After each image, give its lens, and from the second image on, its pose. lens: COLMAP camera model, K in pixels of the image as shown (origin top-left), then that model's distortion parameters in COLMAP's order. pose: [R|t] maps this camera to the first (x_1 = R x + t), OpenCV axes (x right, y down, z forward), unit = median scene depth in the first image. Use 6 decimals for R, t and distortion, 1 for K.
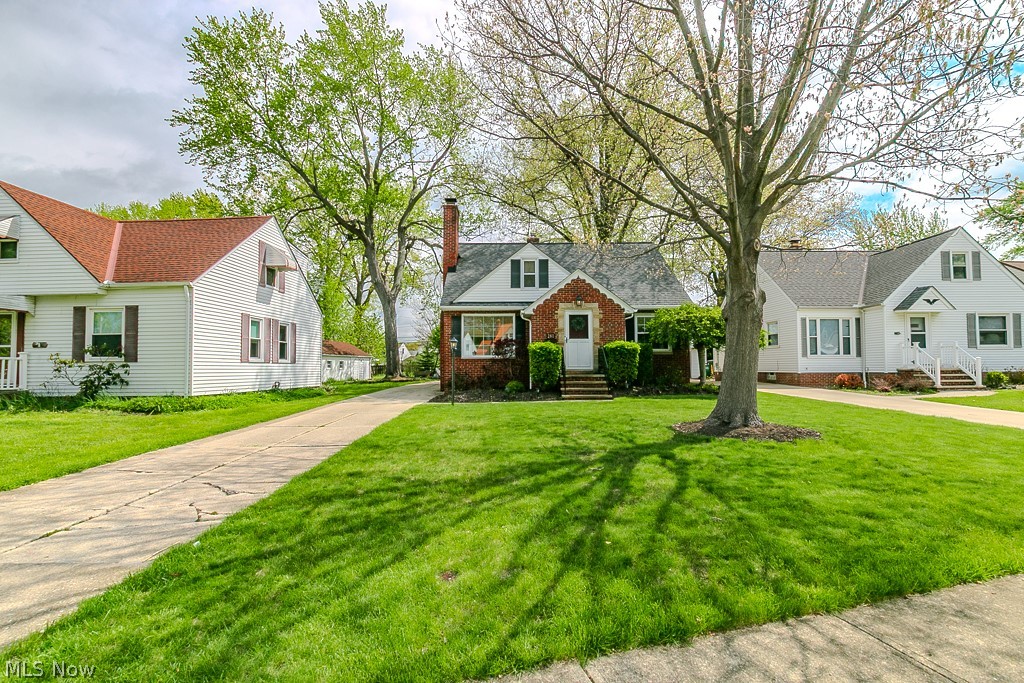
lens RADIAL K [[491.7, 0, 512.0], [0, 491.7, 341.5], [0, 0, 1]] dist [0.001254, 0.000014]
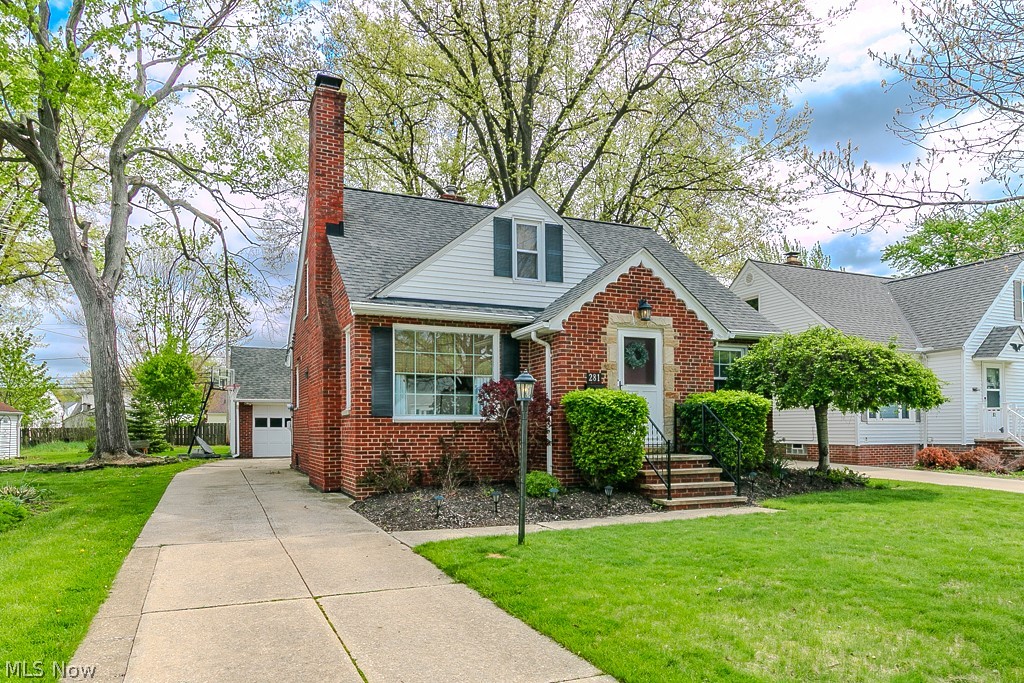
lens RADIAL K [[687.4, 0, 500.3], [0, 687.4, 418.1], [0, 0, 1]] dist [0.000544, -0.000572]
pose [[0.920173, 0.007784, 0.391435, -0.261509], [-0.021165, 0.999329, 0.029882, 0.010129], [-0.390940, -0.035781, 0.919720, 0.375182]]
